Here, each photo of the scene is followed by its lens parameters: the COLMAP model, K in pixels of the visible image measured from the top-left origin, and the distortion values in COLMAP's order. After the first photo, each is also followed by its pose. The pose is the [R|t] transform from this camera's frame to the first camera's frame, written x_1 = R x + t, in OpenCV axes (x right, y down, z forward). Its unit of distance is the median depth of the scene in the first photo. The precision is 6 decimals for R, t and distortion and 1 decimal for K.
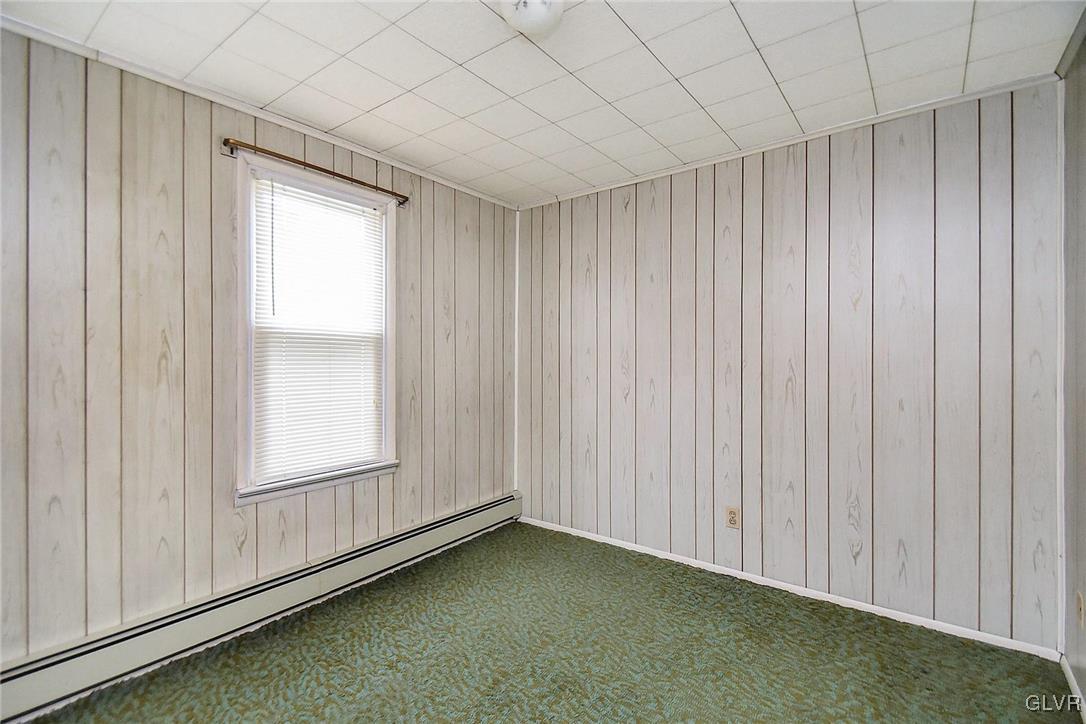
lens RADIAL K [[516.9, 0, 546.9], [0, 516.9, 365.3], [0, 0, 1]] dist [0.000144, -0.001090]
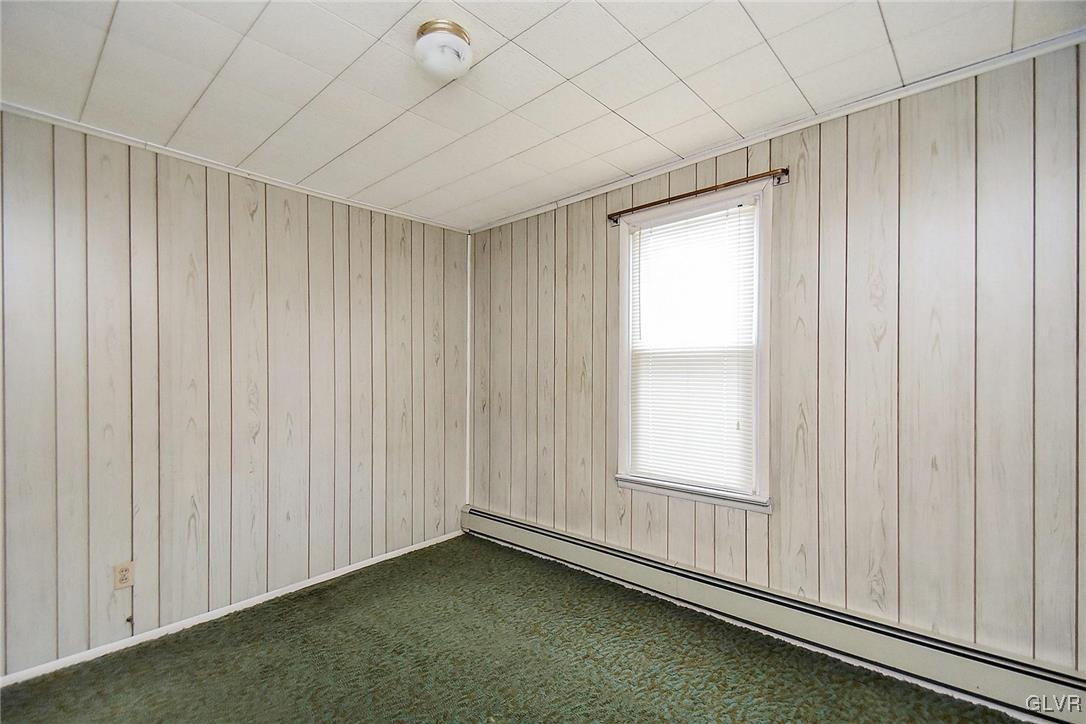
lens RADIAL K [[485.6, 0, 537.1], [0, 485.6, 377.5], [0, 0, 1]] dist [0.009242, -0.005492]
pose [[-0.134270, 0.006466, -0.990924, 0.535228], [-0.008419, 0.999935, 0.007666, -0.012197], [0.990909, 0.009372, -0.134206, 0.766107]]
